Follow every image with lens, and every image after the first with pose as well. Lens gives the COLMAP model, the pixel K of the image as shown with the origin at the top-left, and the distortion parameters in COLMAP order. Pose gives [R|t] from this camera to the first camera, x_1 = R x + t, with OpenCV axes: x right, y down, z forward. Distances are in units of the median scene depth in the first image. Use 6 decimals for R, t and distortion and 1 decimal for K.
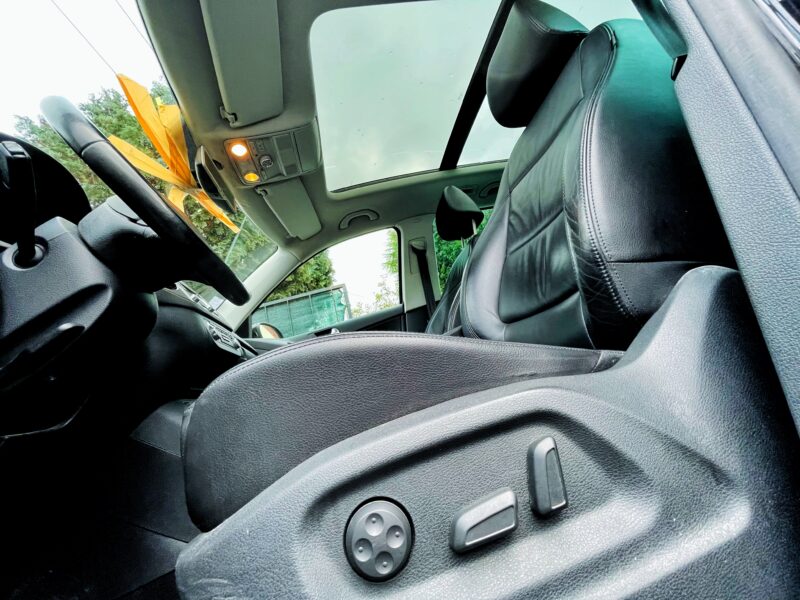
lens RADIAL K [[319.5, 0, 398.9], [0, 319.5, 297.0], [0, 0, 1]] dist [-0.000104, 0.000056]
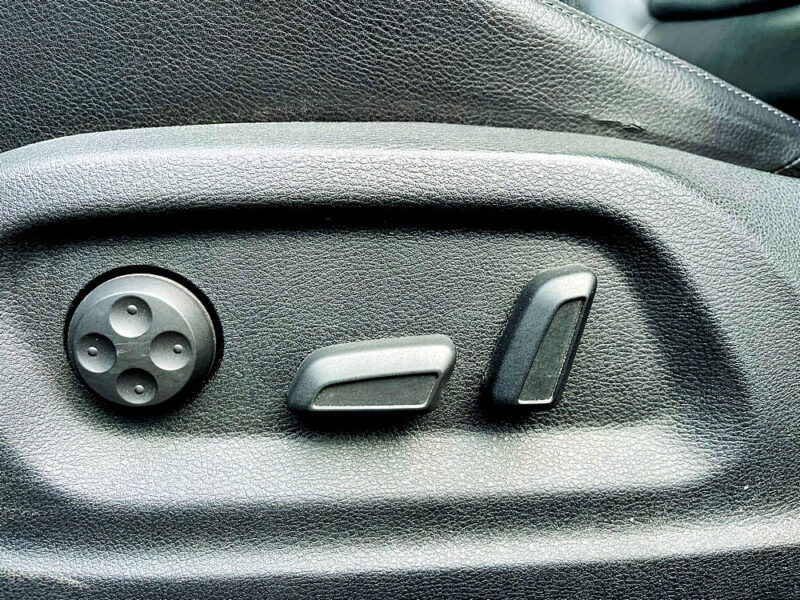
lens RADIAL K [[659.8, 0, 398.0], [0, 659.8, 299.5], [0, 0, 1]] dist [0.067929, -0.150732]
pose [[0.951320, 0.293285, 0.094728, 0.180412], [-0.298326, 0.799070, 0.522004, 0.100016], [0.077402, -0.524853, 0.847666, 0.256979]]
